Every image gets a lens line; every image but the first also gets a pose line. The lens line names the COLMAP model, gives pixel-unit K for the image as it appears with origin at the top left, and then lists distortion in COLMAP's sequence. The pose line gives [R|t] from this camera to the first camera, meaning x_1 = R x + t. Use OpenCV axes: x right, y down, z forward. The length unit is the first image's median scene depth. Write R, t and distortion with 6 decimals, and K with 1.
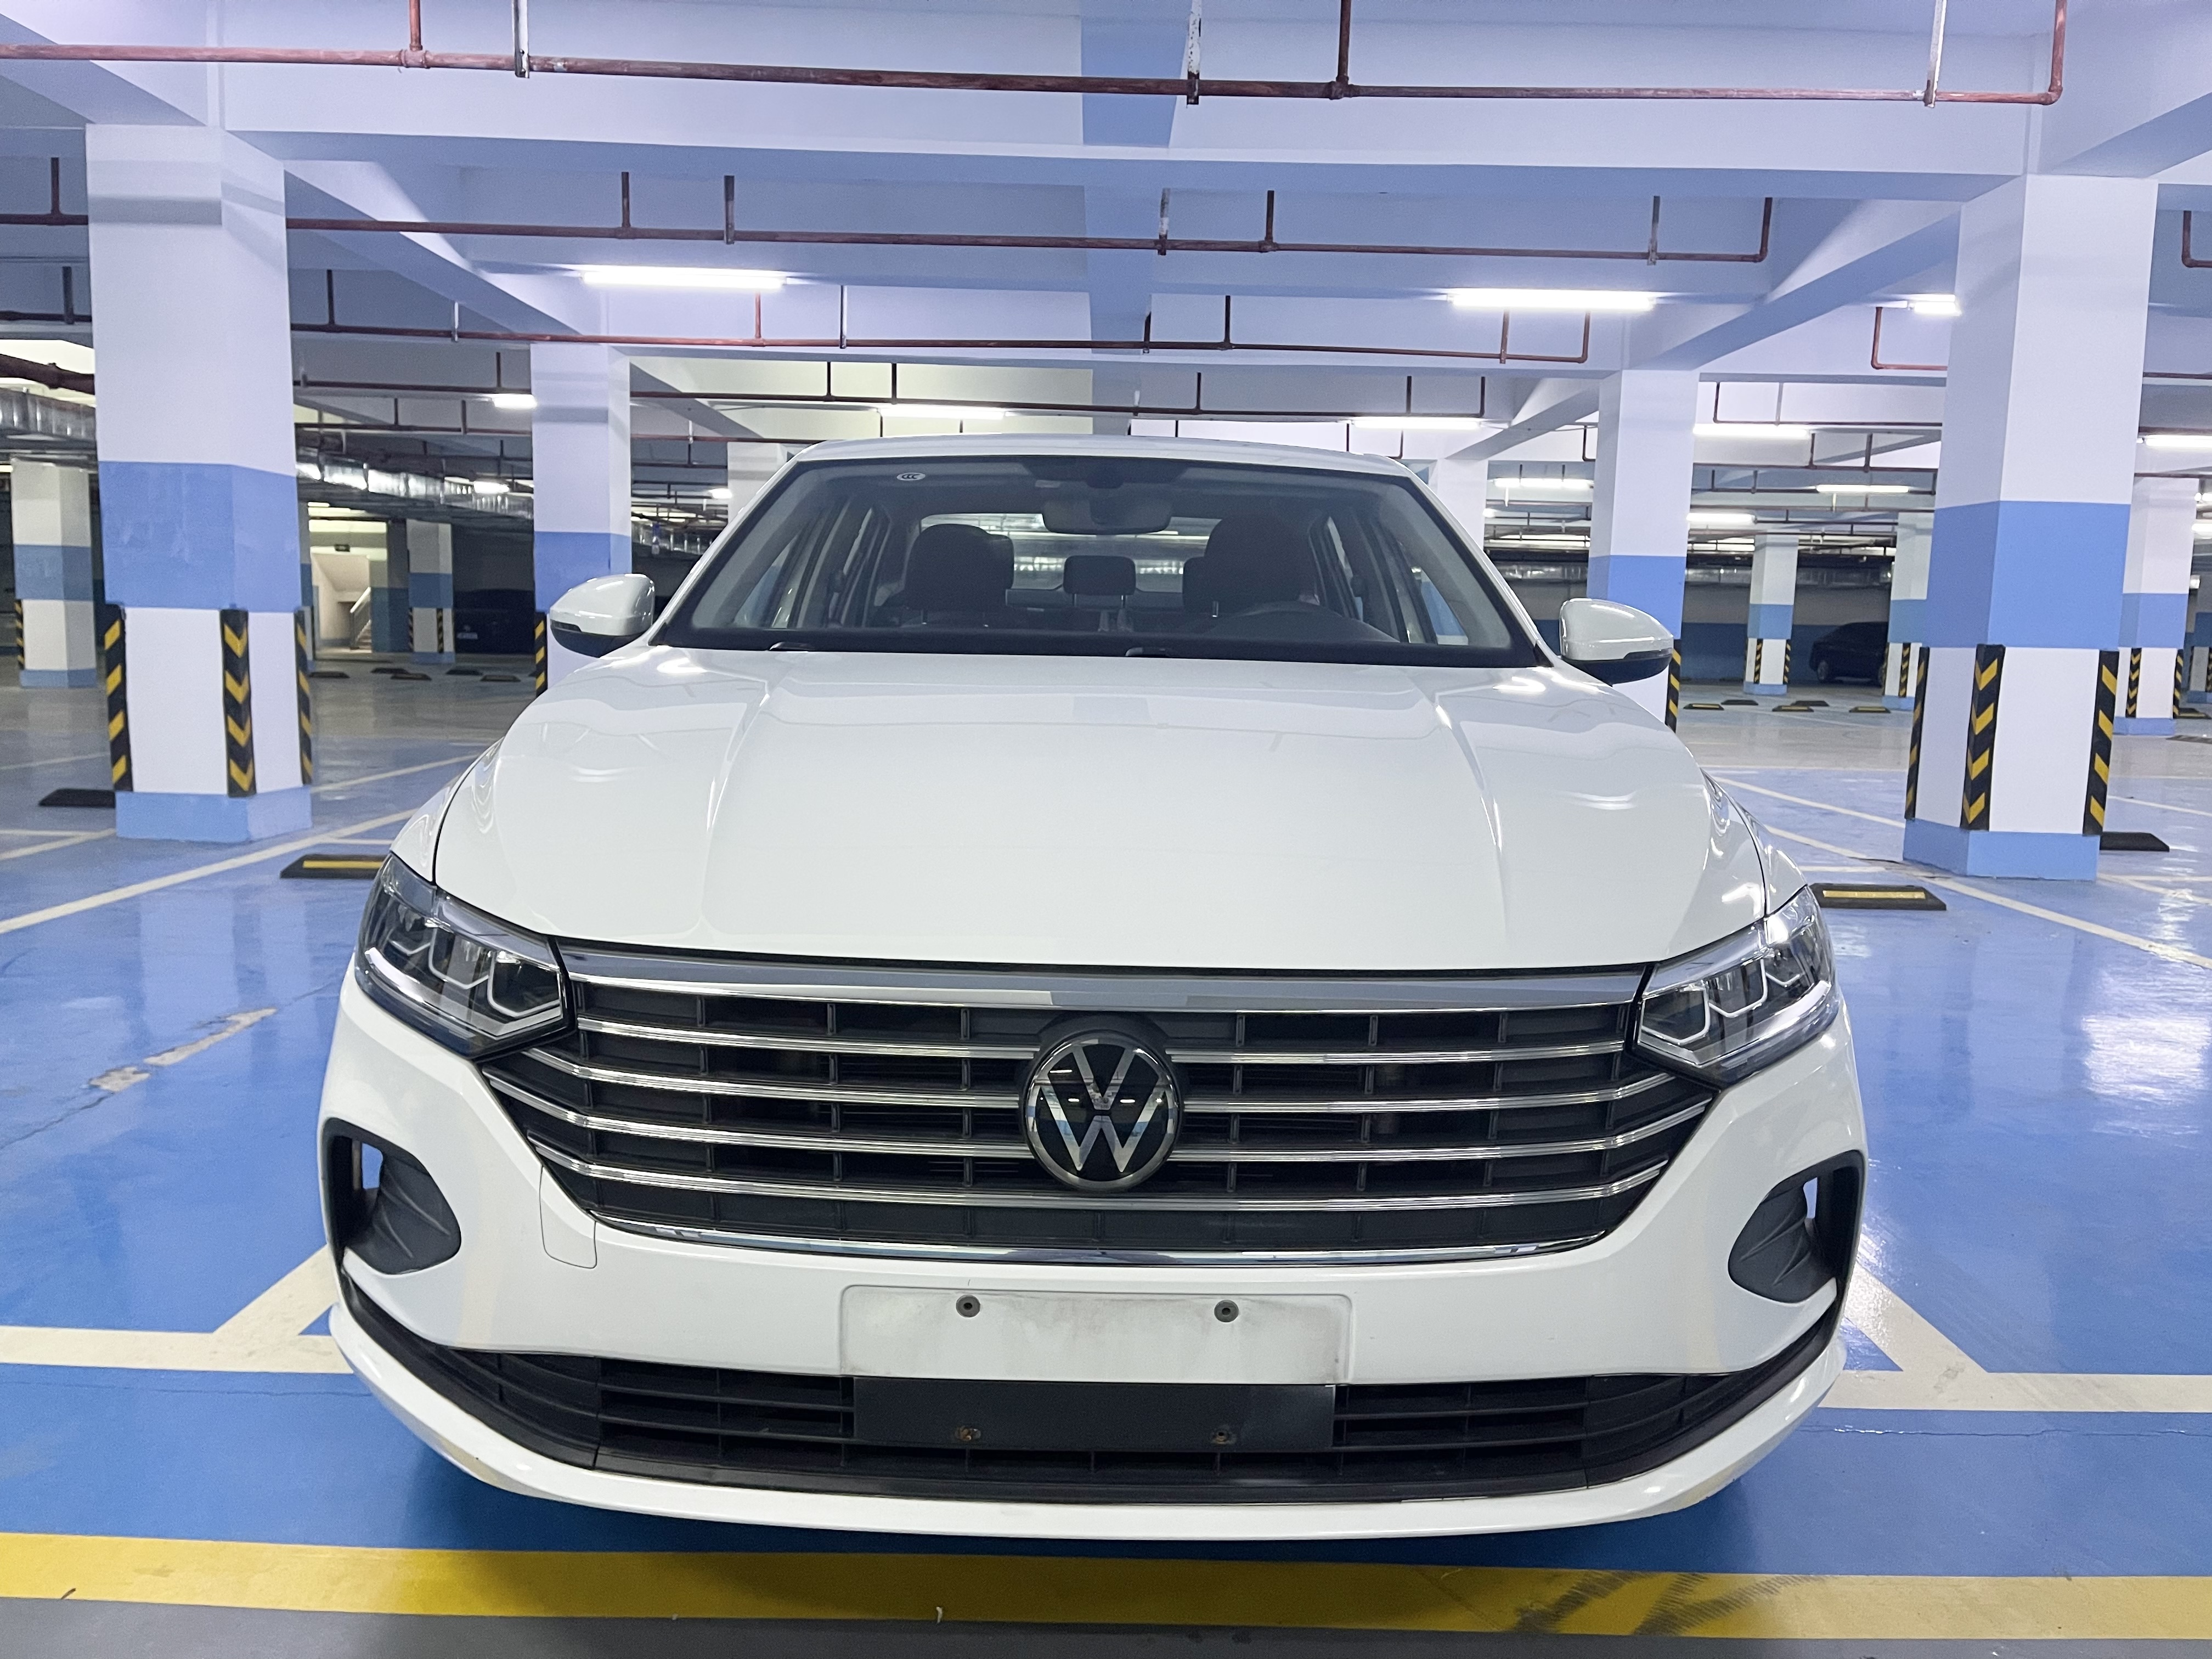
lens RADIAL K [[1674.9, 0, 1105.4], [0, 1674.9, 831.2], [0, 0, 1]] dist [0.056165, -0.078439]
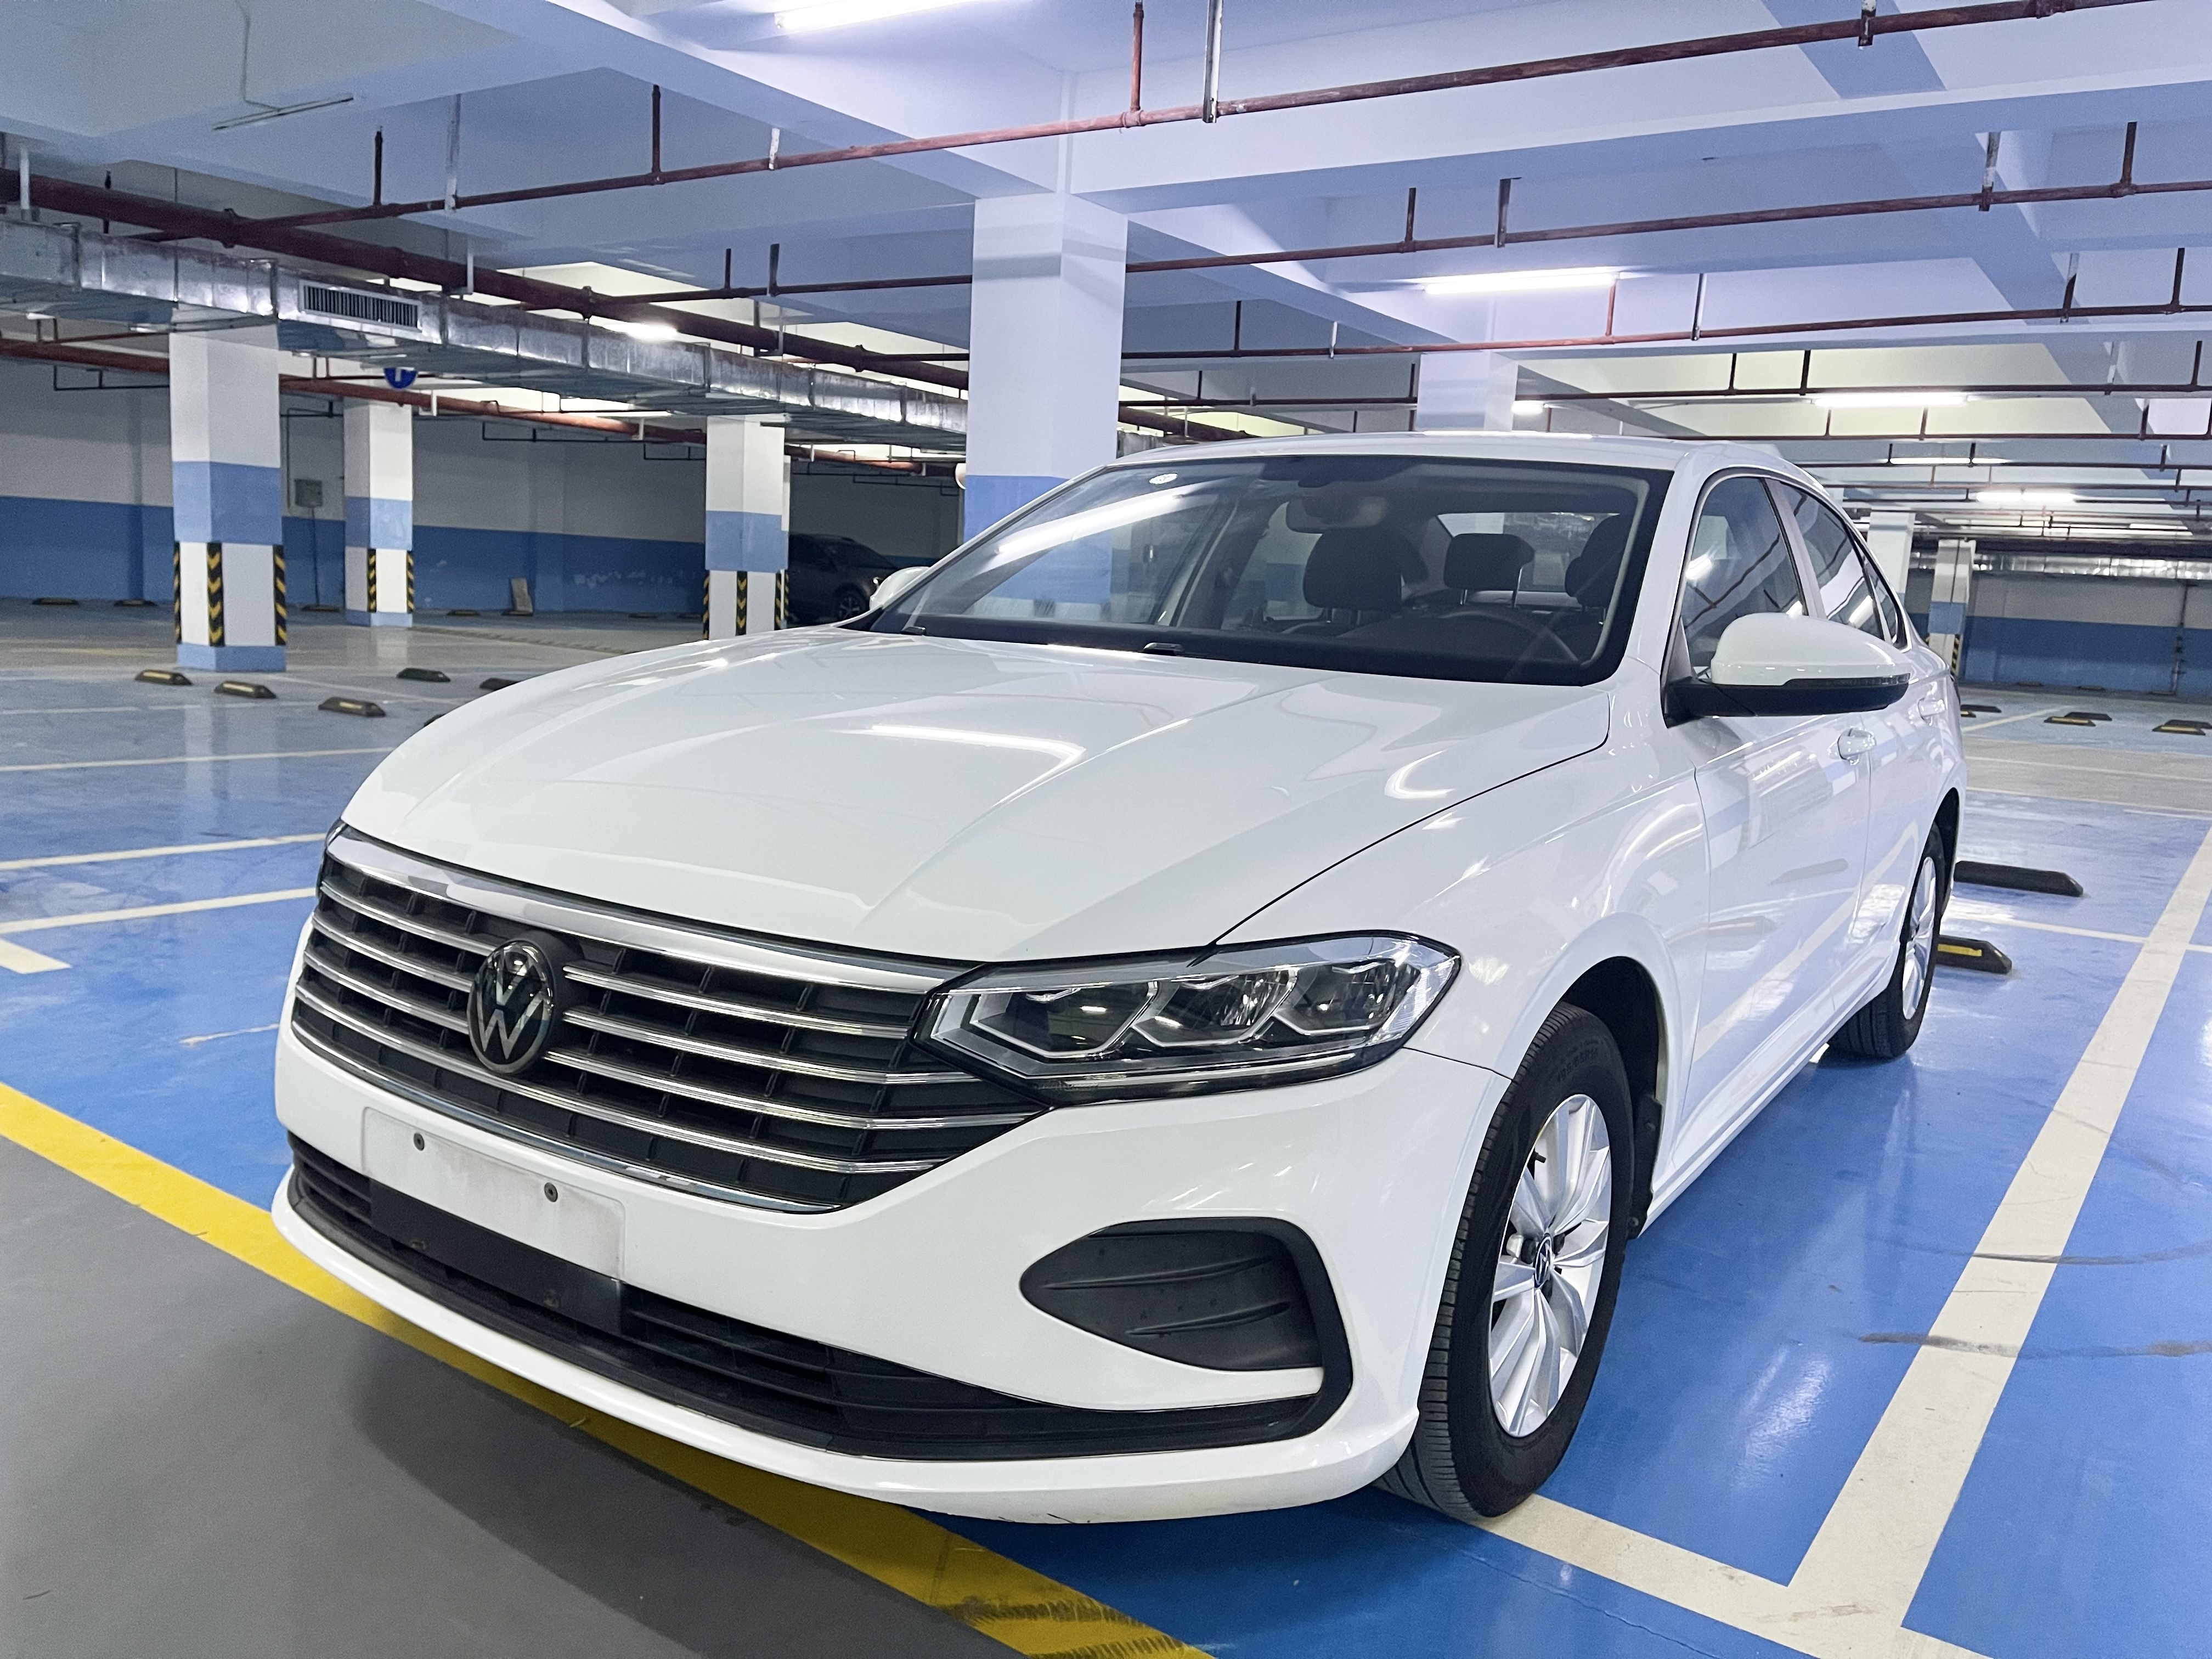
lens RADIAL K [[1674.9, 0, 1097.8], [0, 1674.9, 821.4], [0, 0, 1]] dist [0.056165, -0.078439]
pose [[0.816235, 0.102344, -0.568583, 0.214236], [-0.105990, 0.994007, 0.026764, -0.008884], [0.567914, 0.038418, 0.822191, 0.050697]]
